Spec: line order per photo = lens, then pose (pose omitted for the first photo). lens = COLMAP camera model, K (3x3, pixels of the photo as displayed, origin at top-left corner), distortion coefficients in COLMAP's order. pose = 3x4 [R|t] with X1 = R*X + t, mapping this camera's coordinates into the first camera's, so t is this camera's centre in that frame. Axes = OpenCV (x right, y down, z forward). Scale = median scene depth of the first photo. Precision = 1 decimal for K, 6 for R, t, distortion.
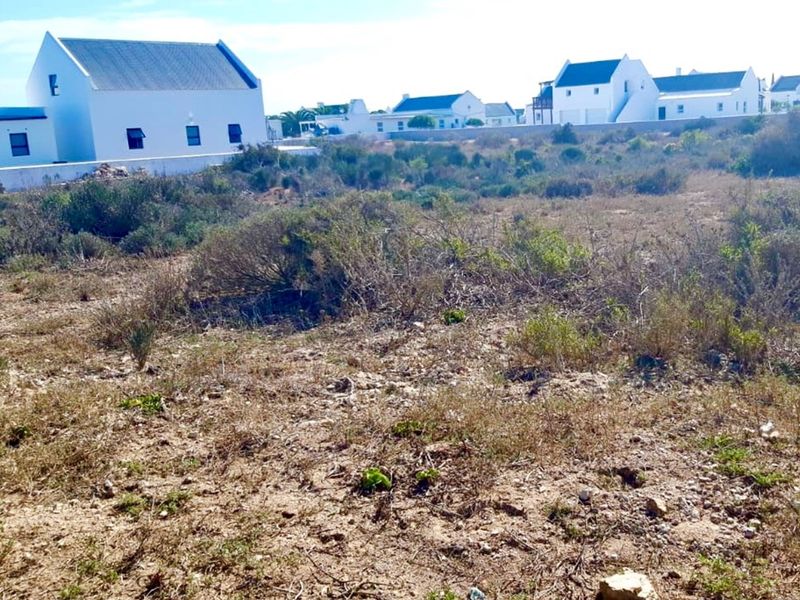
lens RADIAL K [[802.8, 0, 400.0], [0, 802.8, 300.0], [0, 0, 1]] dist [0.116578, -0.215779]
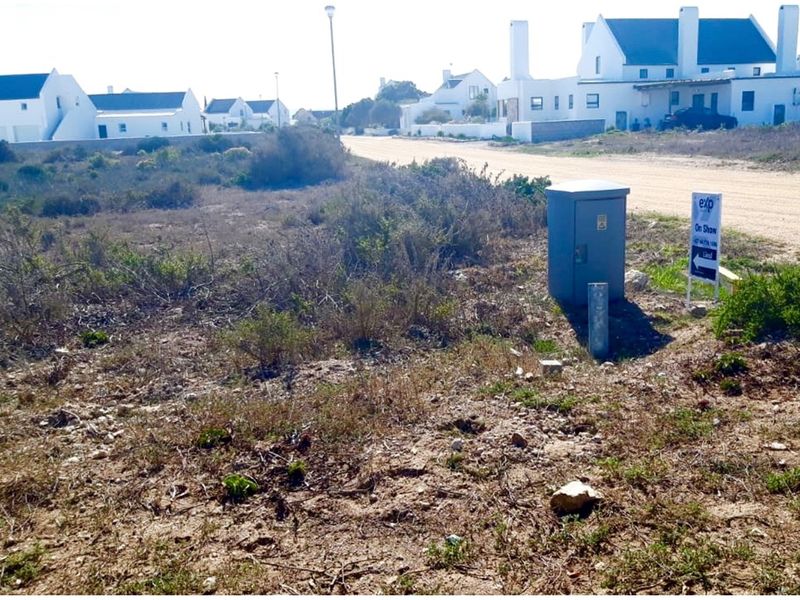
lens RADIAL K [[849.1, 0, 400.0], [0, 849.1, 300.0], [0, 0, 1]] dist [0.002220, -0.028907]
pose [[0.806906, -0.097058, 0.582650, -0.314801], [0.114551, 0.993394, 0.006840, 0.017253], [-0.579465, 0.061224, 0.812694, 0.059976]]
